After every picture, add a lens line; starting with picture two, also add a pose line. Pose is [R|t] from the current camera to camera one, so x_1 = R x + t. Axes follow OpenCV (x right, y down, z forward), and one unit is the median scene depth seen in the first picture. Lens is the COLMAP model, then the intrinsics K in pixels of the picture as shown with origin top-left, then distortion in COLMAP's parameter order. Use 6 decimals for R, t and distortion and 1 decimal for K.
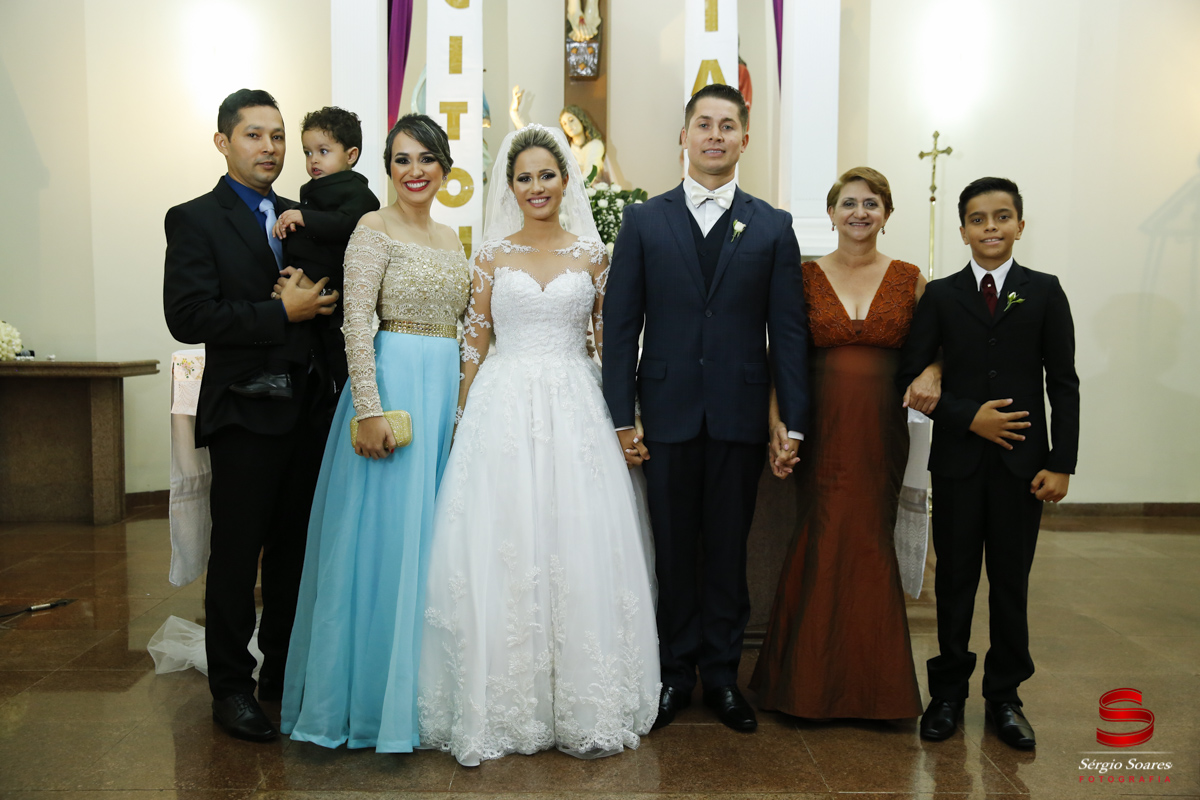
lens RADIAL K [[1118.9, 0, 600.0], [0, 1118.9, 400.0], [0, 0, 1]] dist [-0.013544, 0.009953]
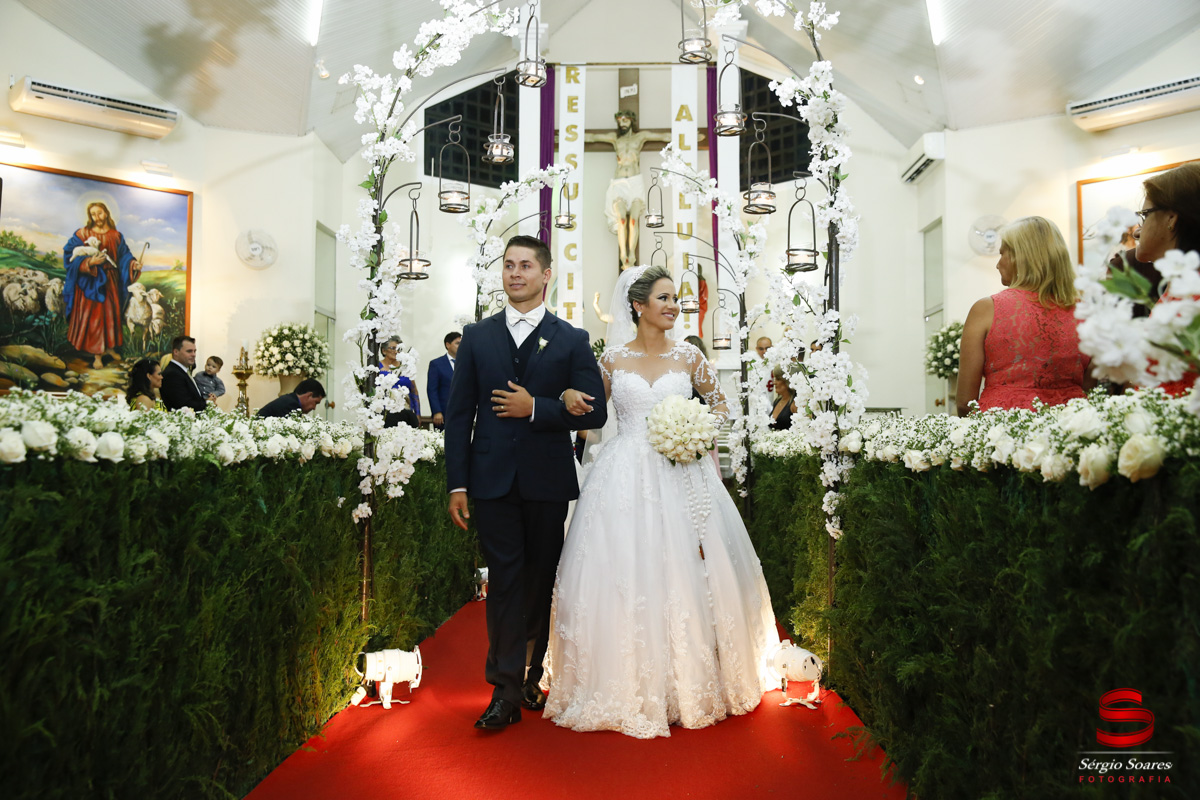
lens RADIAL K [[1118.9, 0, 600.0], [0, 1118.9, 400.0], [0, 0, 1]] dist [-0.013544, 0.009953]
pose [[0.999307, -0.008223, -0.036307, 0.008175], [0.004090, 0.993649, -0.112453, 0.182548], [0.037001, 0.112227, 0.992994, -1.227529]]
